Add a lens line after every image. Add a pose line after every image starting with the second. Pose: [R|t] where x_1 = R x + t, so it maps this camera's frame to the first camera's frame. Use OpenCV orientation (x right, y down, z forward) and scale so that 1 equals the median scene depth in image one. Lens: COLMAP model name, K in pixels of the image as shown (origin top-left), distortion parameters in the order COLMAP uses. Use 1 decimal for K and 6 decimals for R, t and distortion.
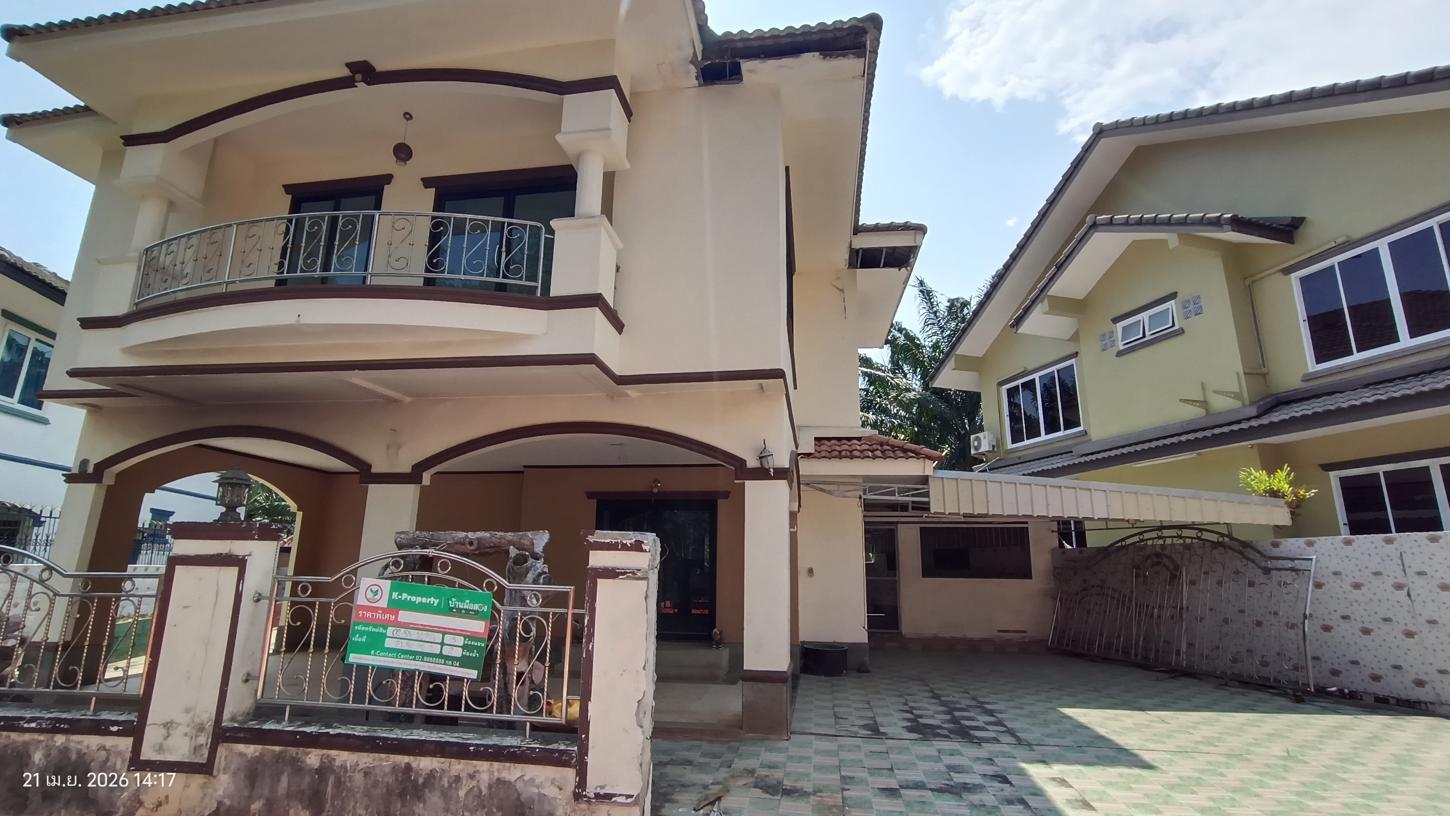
lens RADIAL K [[663.2, 0, 710.7], [0, 663.2, 414.0], [0, 0, 1]] dist [-0.023152, 0.013116]
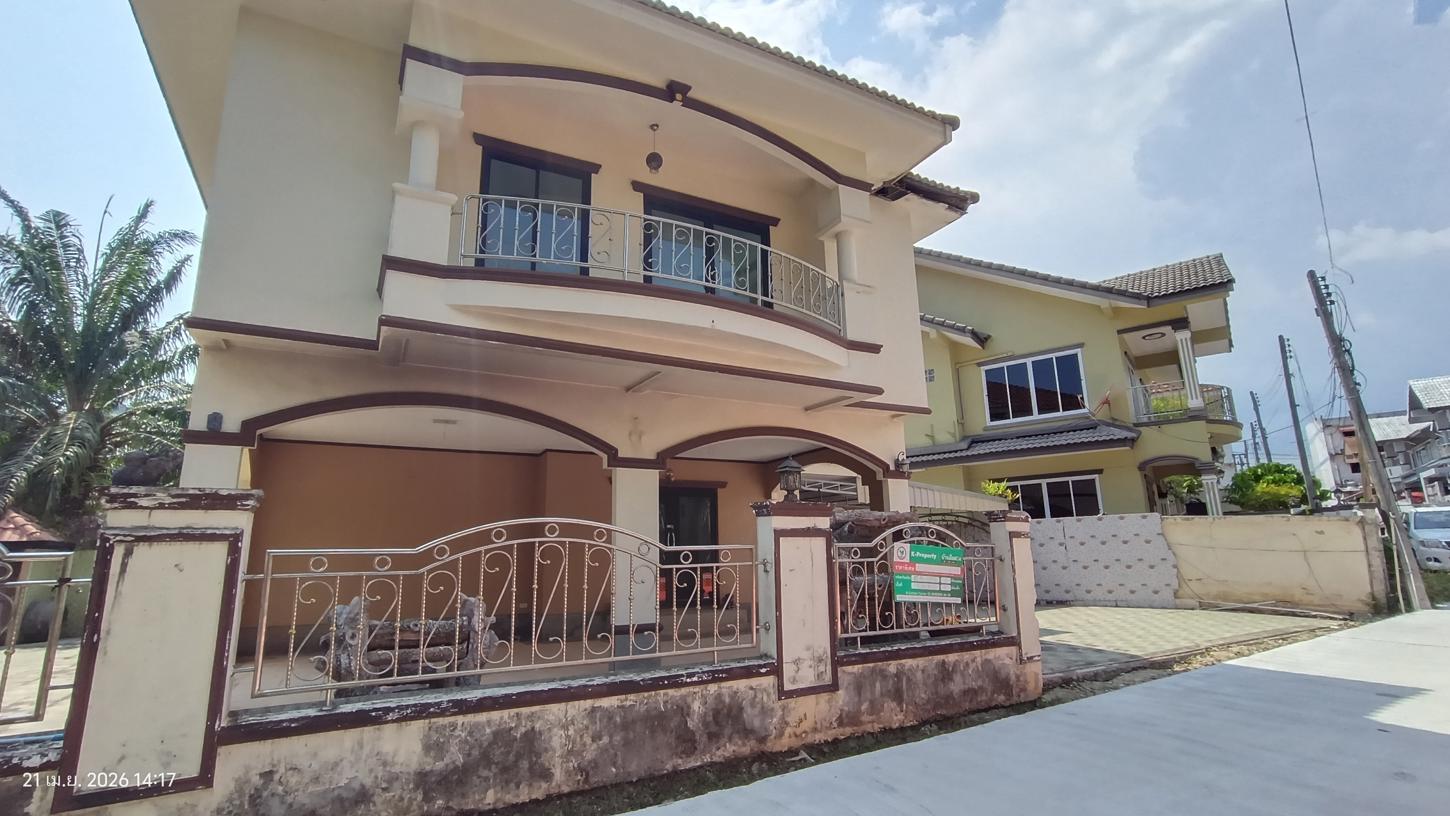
lens RADIAL K [[663.2, 0, 710.7], [0, 663.2, 414.0], [0, 0, 1]] dist [-0.023152, 0.013116]
pose [[0.796010, 0.097447, 0.597388, -1.697930], [-0.107322, 0.994040, -0.019144, 0.040676], [-0.595693, -0.048874, 0.801724, 0.098219]]
